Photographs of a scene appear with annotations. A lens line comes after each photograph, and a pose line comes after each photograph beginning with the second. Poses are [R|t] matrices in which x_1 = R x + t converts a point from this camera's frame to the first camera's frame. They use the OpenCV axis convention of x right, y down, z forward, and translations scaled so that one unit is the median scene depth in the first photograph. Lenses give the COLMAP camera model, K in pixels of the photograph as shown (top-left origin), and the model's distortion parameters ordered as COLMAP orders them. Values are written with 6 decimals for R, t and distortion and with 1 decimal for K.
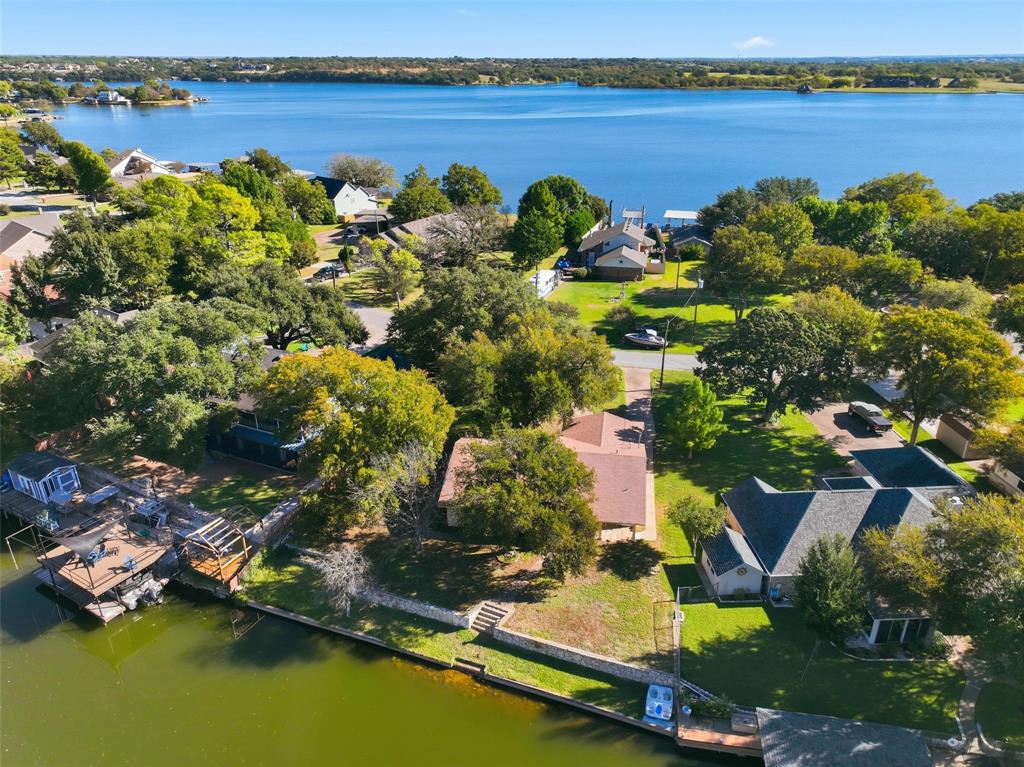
lens RADIAL K [[716.6, 0, 512.8], [0, 716.6, 381.3], [0, 0, 1]] dist [0.003109, 0.011555]
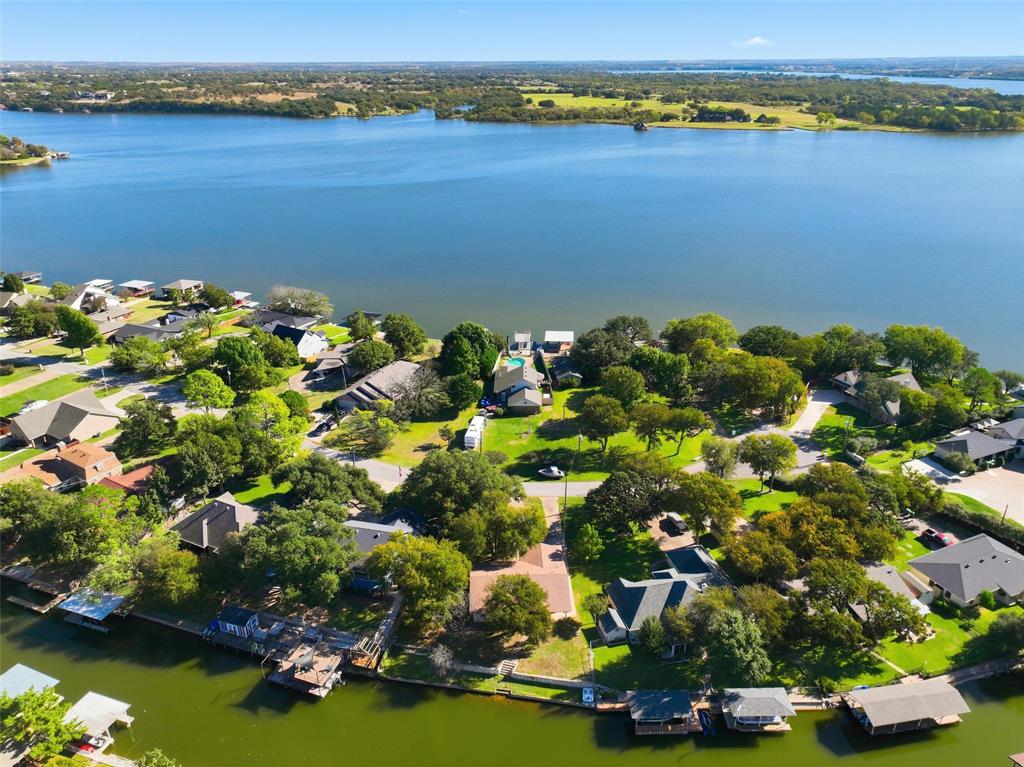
lens RADIAL K [[716.6, 0, 514.6], [0, 716.6, 383.1], [0, 0, 1]] dist [0.003109, 0.011555]
pose [[0.980607, -0.079152, 0.179288, -0.298302], [0.079041, 0.996841, 0.007774, -0.488694], [-0.179337, 0.006548, 0.983766, -1.025189]]
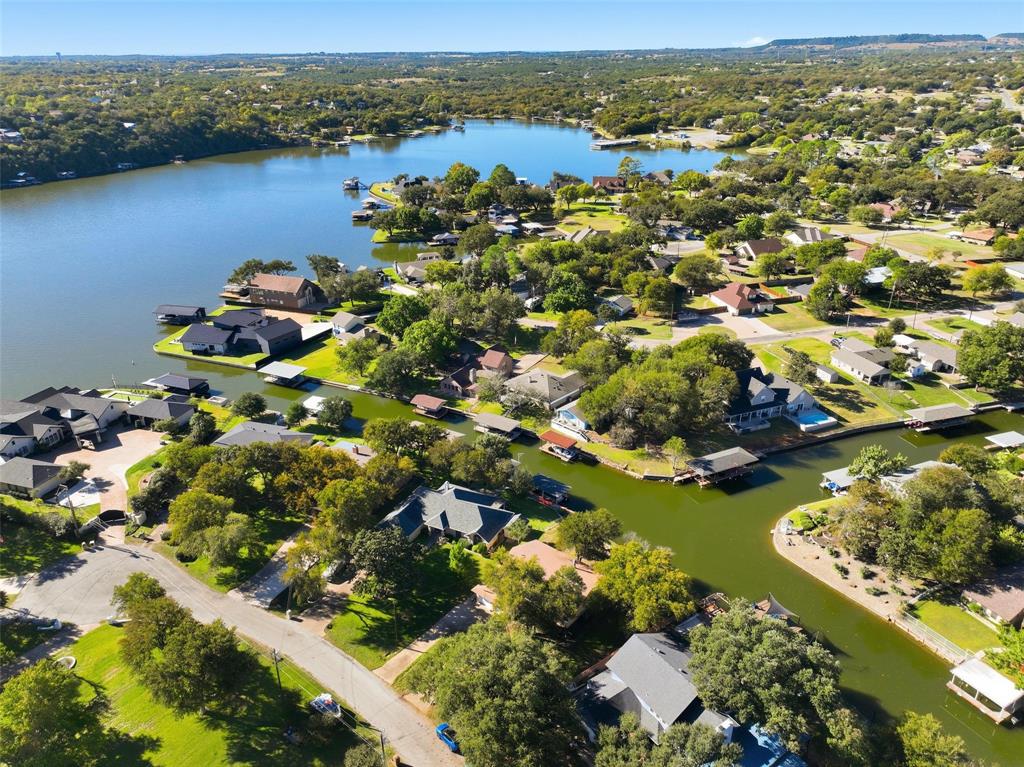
lens RADIAL K [[716.6, 0, 511.3], [0, 716.6, 381.5], [0, 0, 1]] dist [0.003109, 0.011555]
pose [[-0.862027, -0.199702, 0.465863, -0.729153], [0.214046, 0.689711, 0.691725, -1.784311], [-0.459449, 0.696002, -0.551804, 1.949735]]
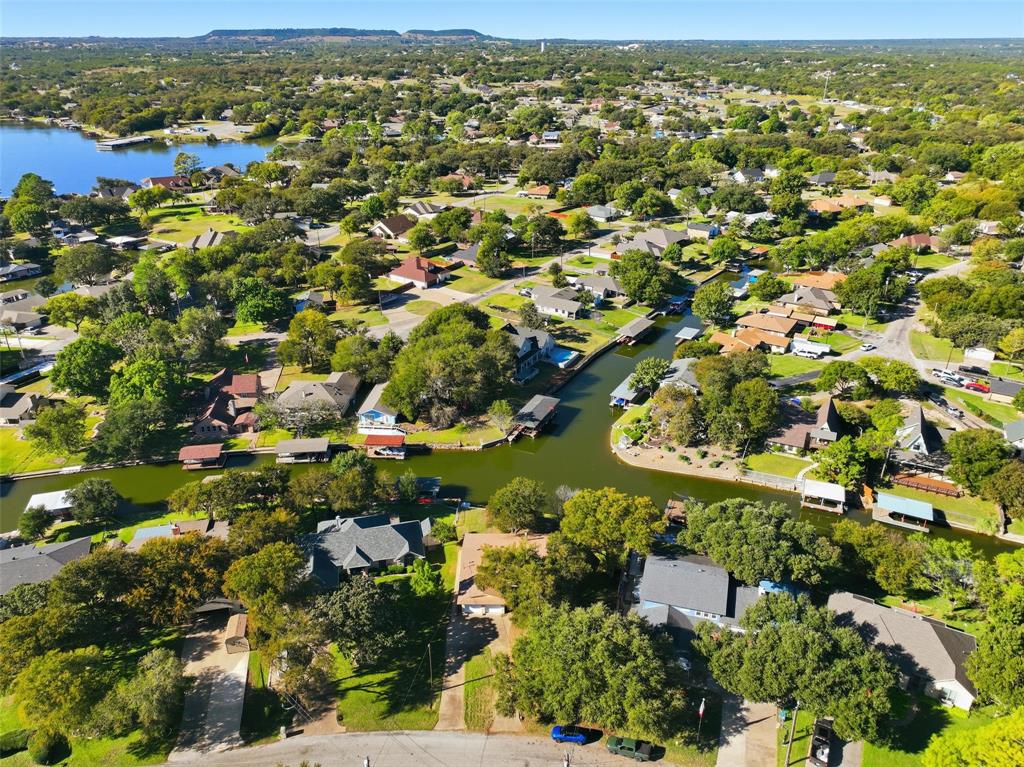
lens RADIAL K [[716.6, 0, 518.2], [0, 716.6, 385.6], [0, 0, 1]] dist [0.003109, 0.011555]
pose [[-0.988826, 0.070741, -0.131218, 0.284818], [-0.053129, 0.655195, 0.753589, -1.794525], [0.139283, 0.752140, -0.644116, 2.099883]]
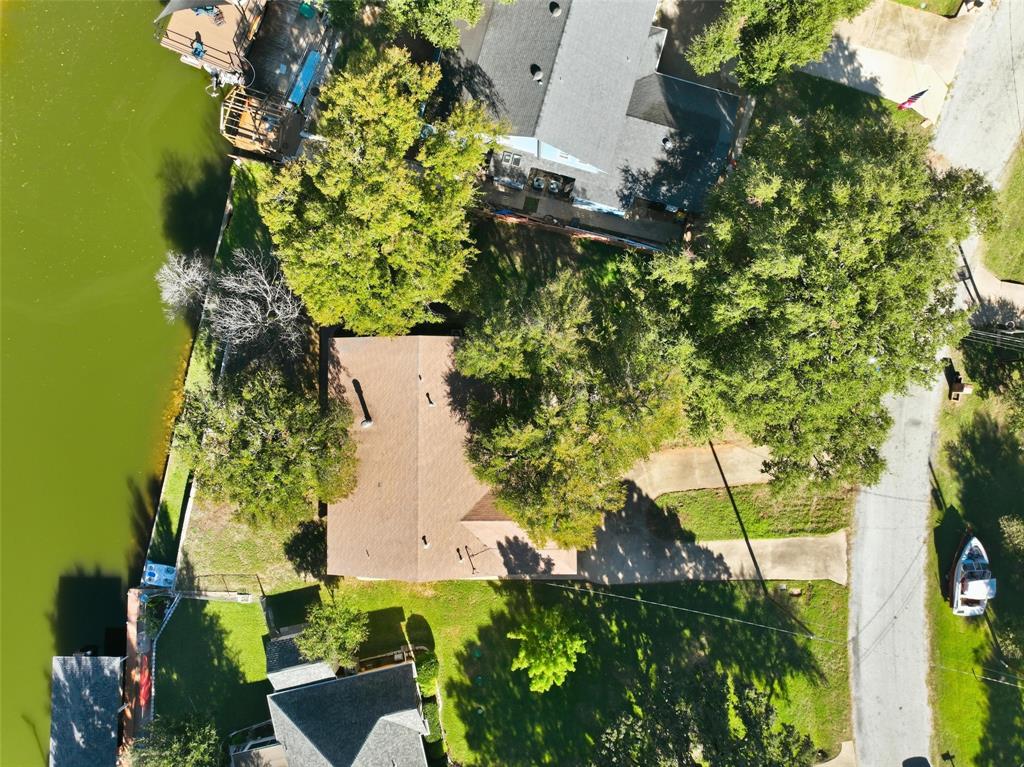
lens RADIAL K [[716.6, 0, 513.4], [0, 716.6, 385.7], [0, 0, 1]] dist [0.003109, 0.011555]
pose [[0.159546, 0.987134, -0.010582, -0.001991], [-0.401516, 0.074680, 0.912802, -0.729504], [0.901848, -0.141385, 0.408265, 0.864370]]
